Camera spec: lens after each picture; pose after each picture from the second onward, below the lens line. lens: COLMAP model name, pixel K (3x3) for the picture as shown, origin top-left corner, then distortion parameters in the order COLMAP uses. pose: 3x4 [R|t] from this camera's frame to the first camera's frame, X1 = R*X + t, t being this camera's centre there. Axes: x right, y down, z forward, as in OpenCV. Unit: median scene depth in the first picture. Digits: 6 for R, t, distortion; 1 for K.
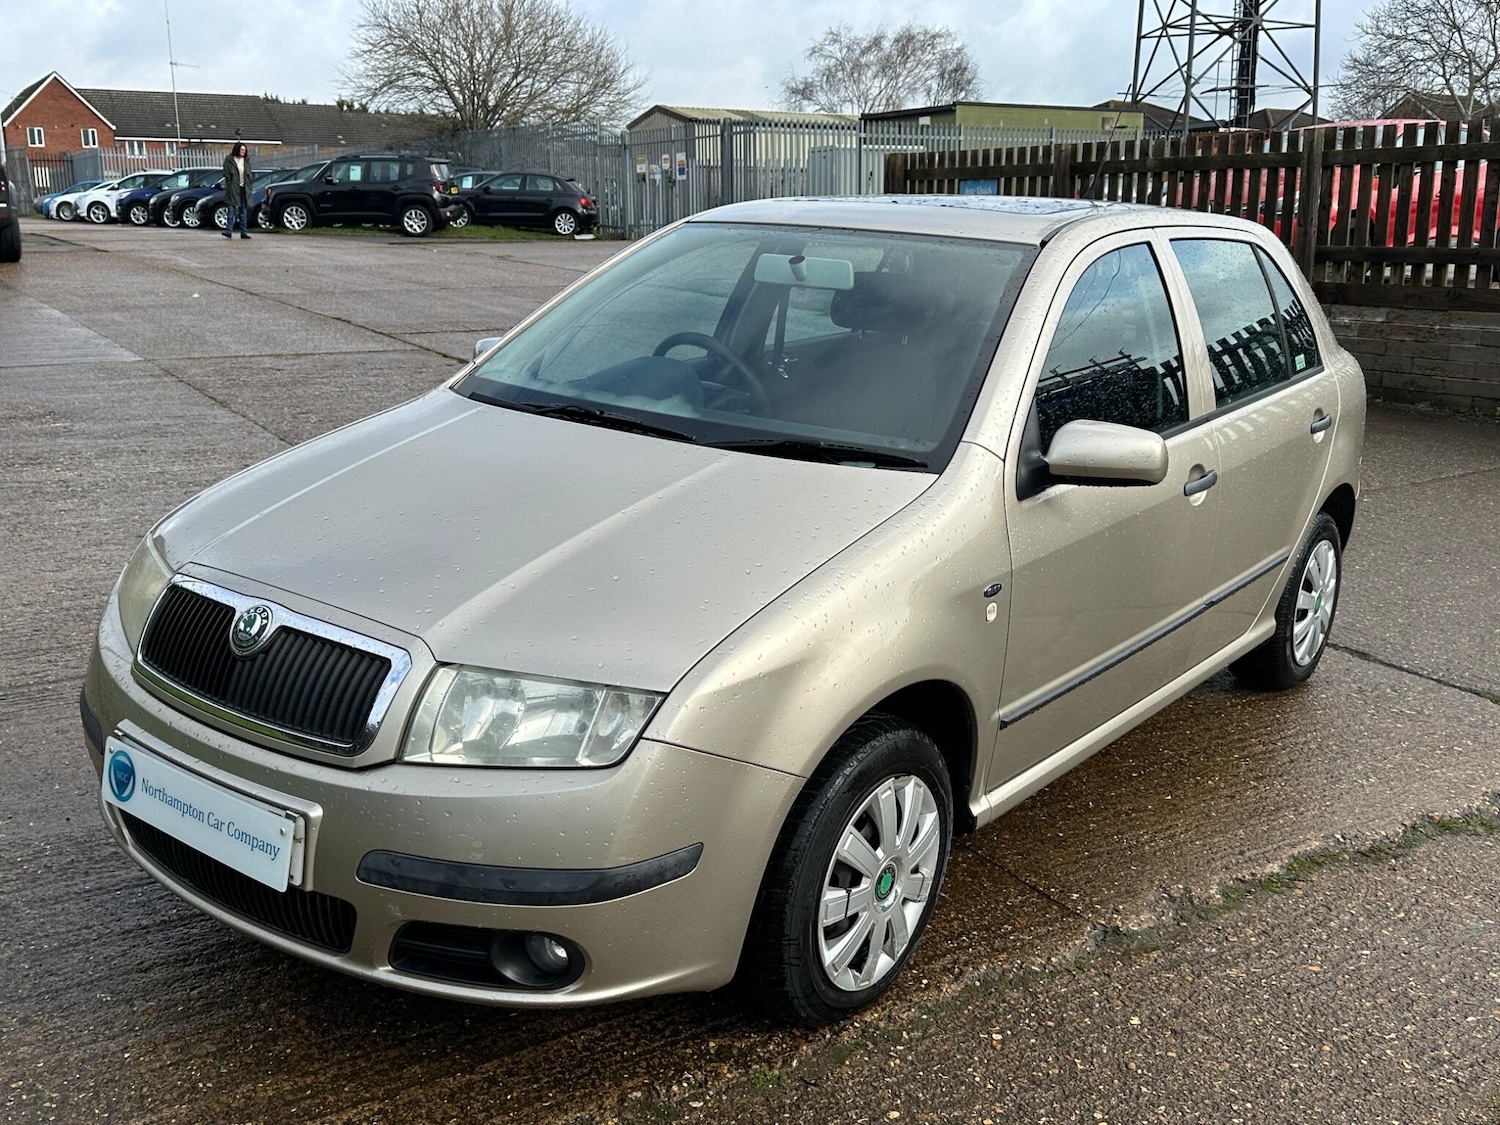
lens RADIAL K [[1477.3, 0, 751.4], [0, 1477.3, 569.7], [0, 0, 1]] dist [0.020525, 0.000000]
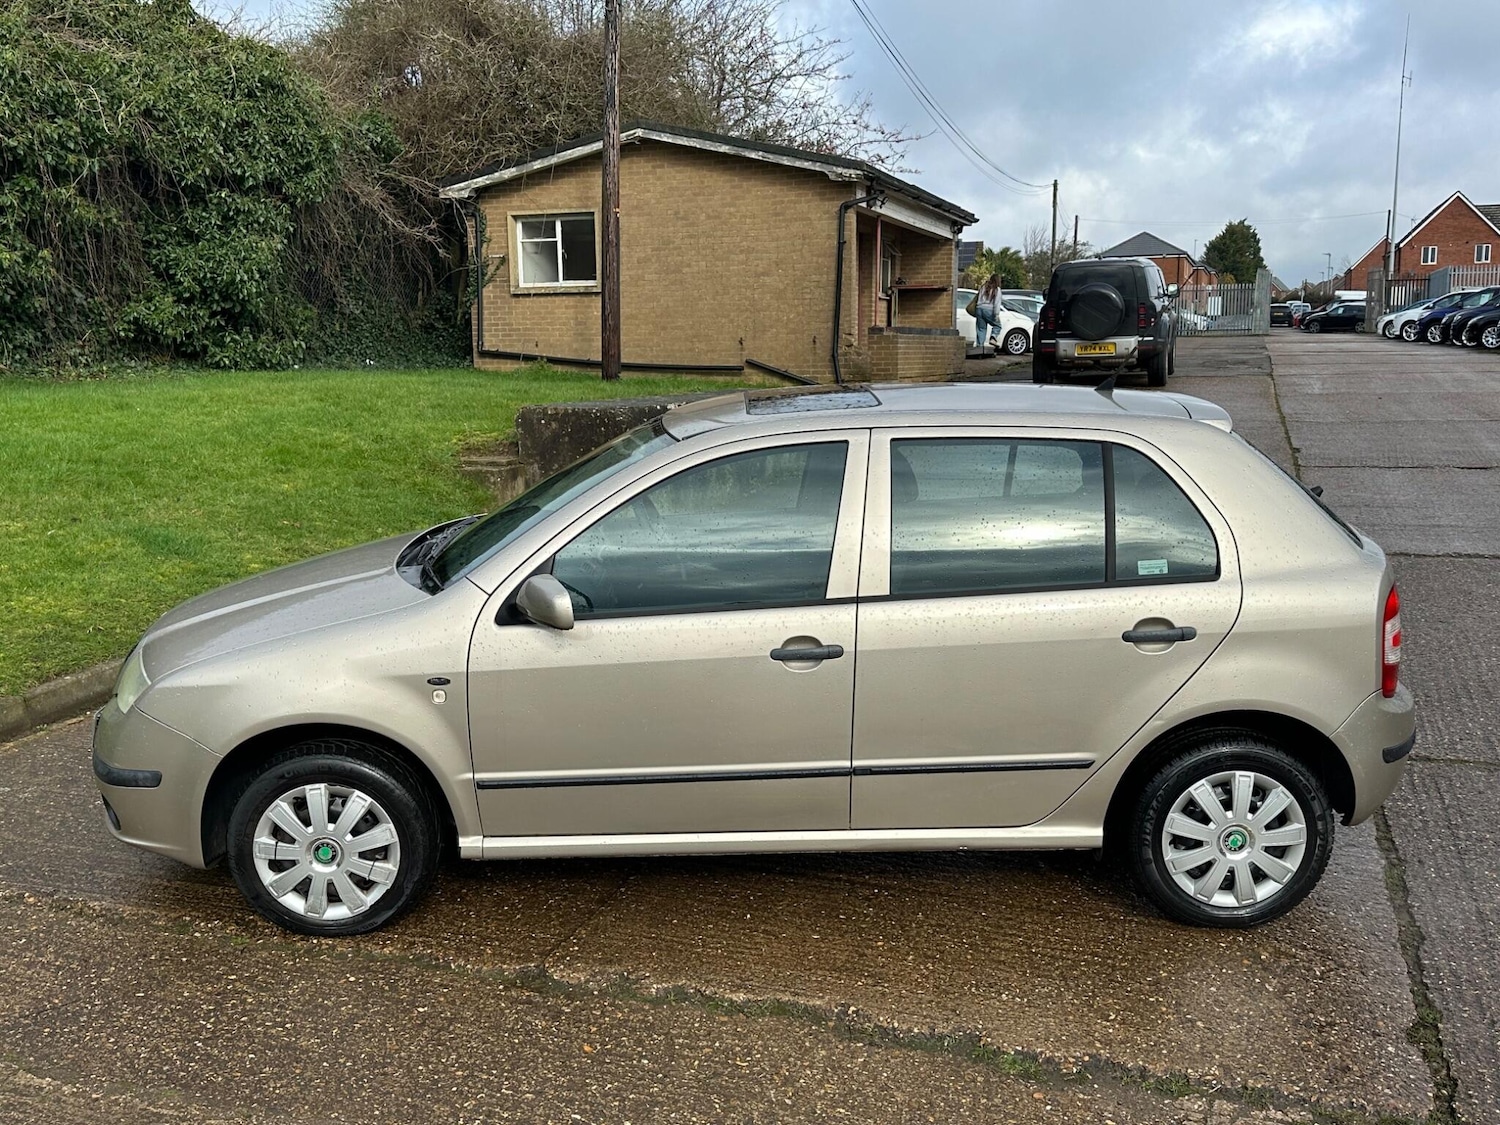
lens RADIAL K [[1464.3, 0, 738.0], [0, 1464.3, 565.5], [0, 0, 1]] dist [0.051061, 0.000000]
pose [[0.624541, 0.113360, -0.772721, 0.361870], [-0.170444, 0.985344, 0.006793, -0.039696], [0.762166, 0.127463, 0.634709, 0.076552]]
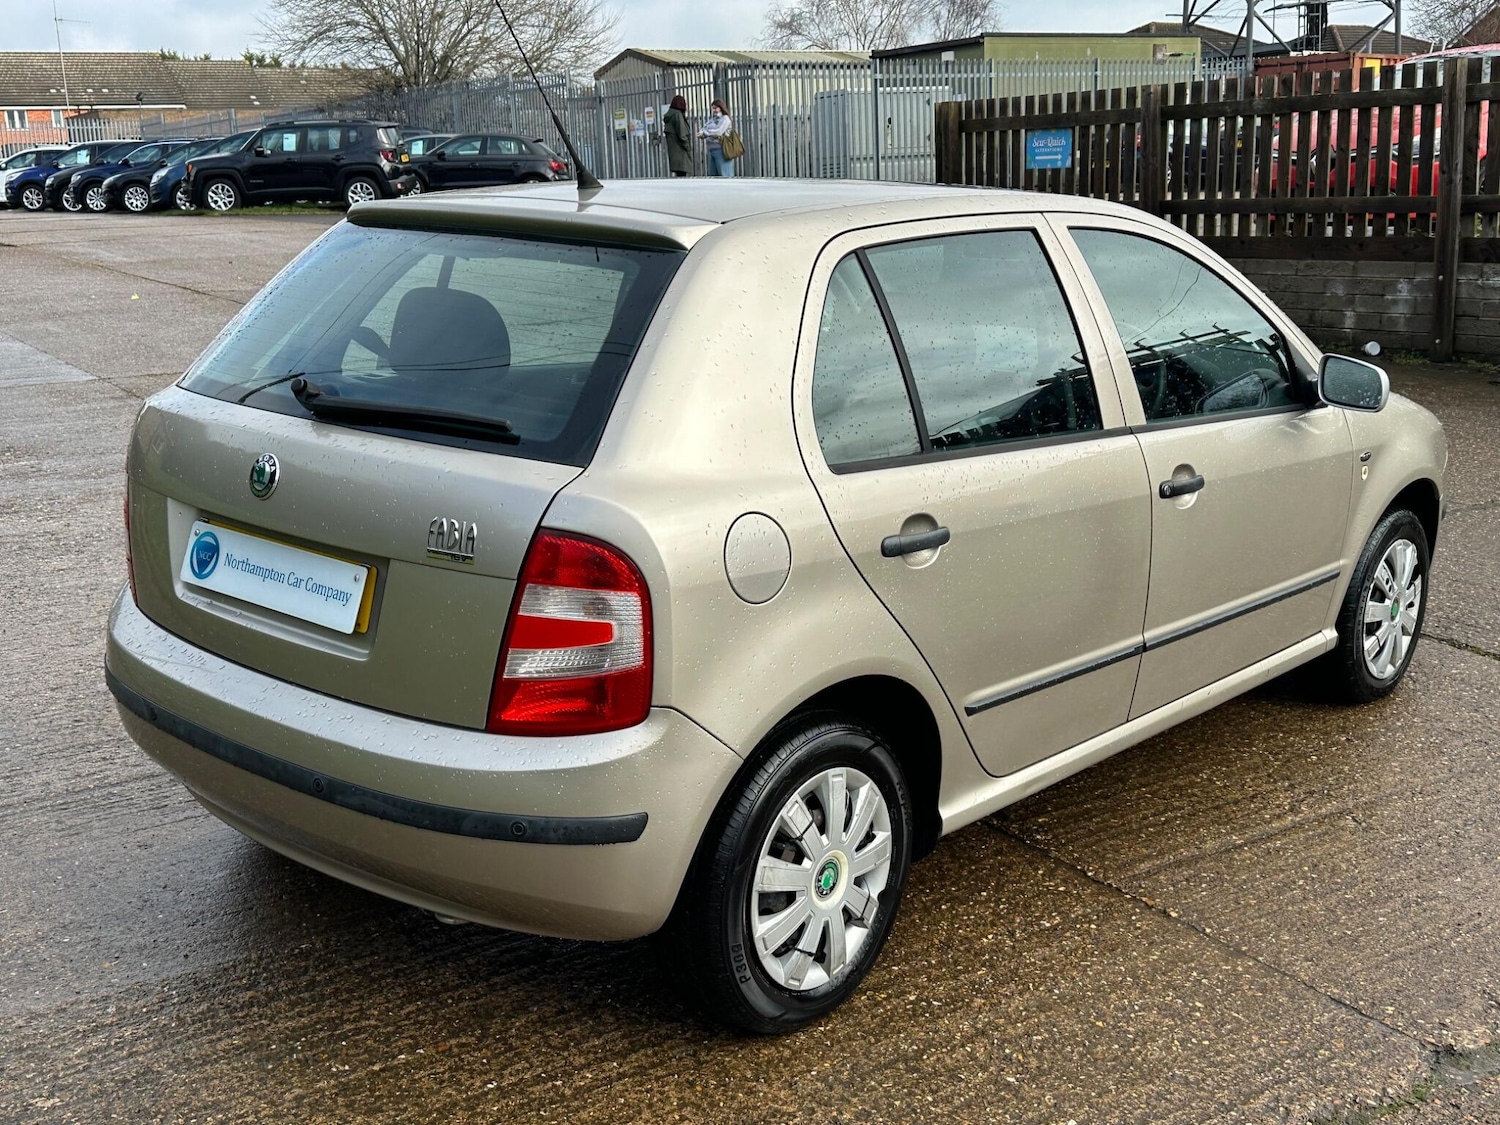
lens RADIAL K [[1729.1, 0, 741.6], [0, 1729.1, 566.5], [0, 0, 1]] dist [0.018979, 0.000000]
pose [[0.999361, -0.035713, -0.001442, -0.040779], [0.035697, 0.999315, -0.009749, -0.010287], [0.001789, 0.009691, 0.999951, 0.002191]]
